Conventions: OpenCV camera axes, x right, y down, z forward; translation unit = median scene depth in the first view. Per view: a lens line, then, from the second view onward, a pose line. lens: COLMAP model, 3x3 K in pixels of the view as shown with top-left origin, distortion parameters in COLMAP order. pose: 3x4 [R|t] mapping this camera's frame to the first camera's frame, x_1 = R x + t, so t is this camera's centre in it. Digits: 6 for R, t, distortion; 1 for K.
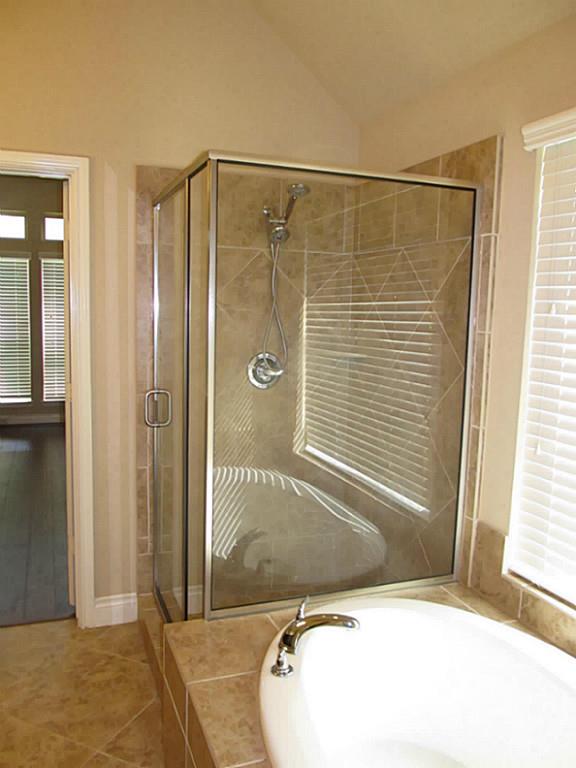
lens RADIAL K [[638.5, 0, 287.7], [0, 638.5, 380.1], [0, 0, 1]] dist [-0.043982, 0.009113]
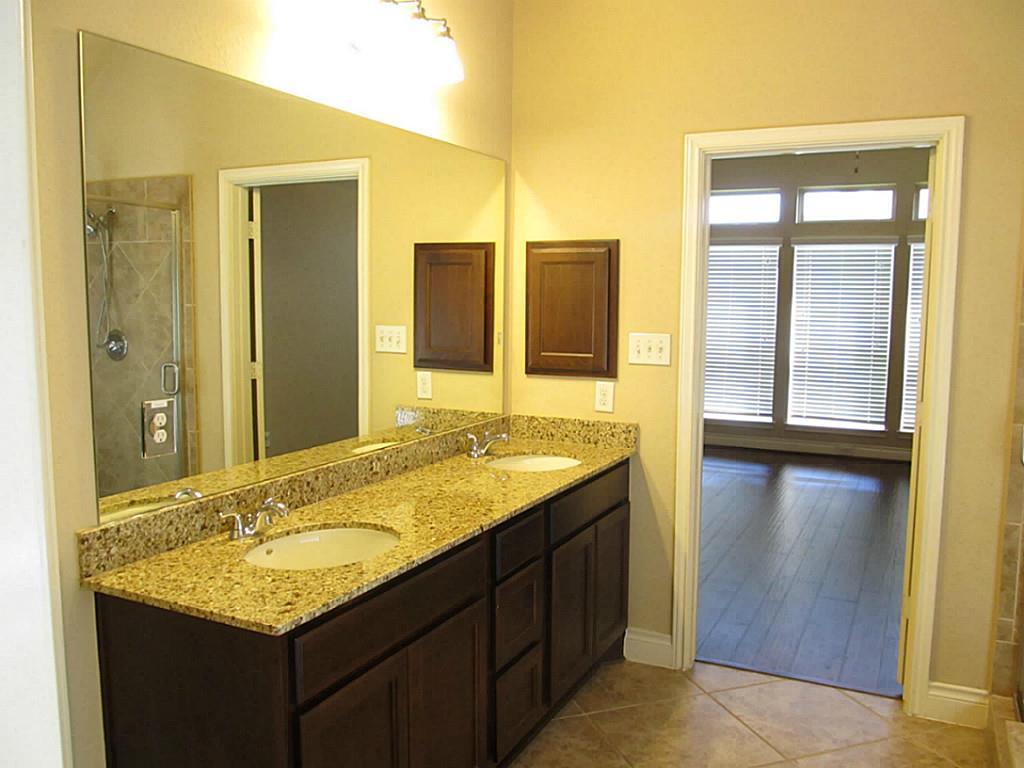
lens RADIAL K [[851.3, 0, 509.6], [0, 851.3, 386.1], [0, 0, 1]] dist [-0.043982, 0.009113]
pose [[0.684985, 0.062829, -0.725843, 0.064245], [-0.079385, 0.996779, 0.011364, 0.013719], [0.724219, 0.049837, 0.687767, -0.093284]]
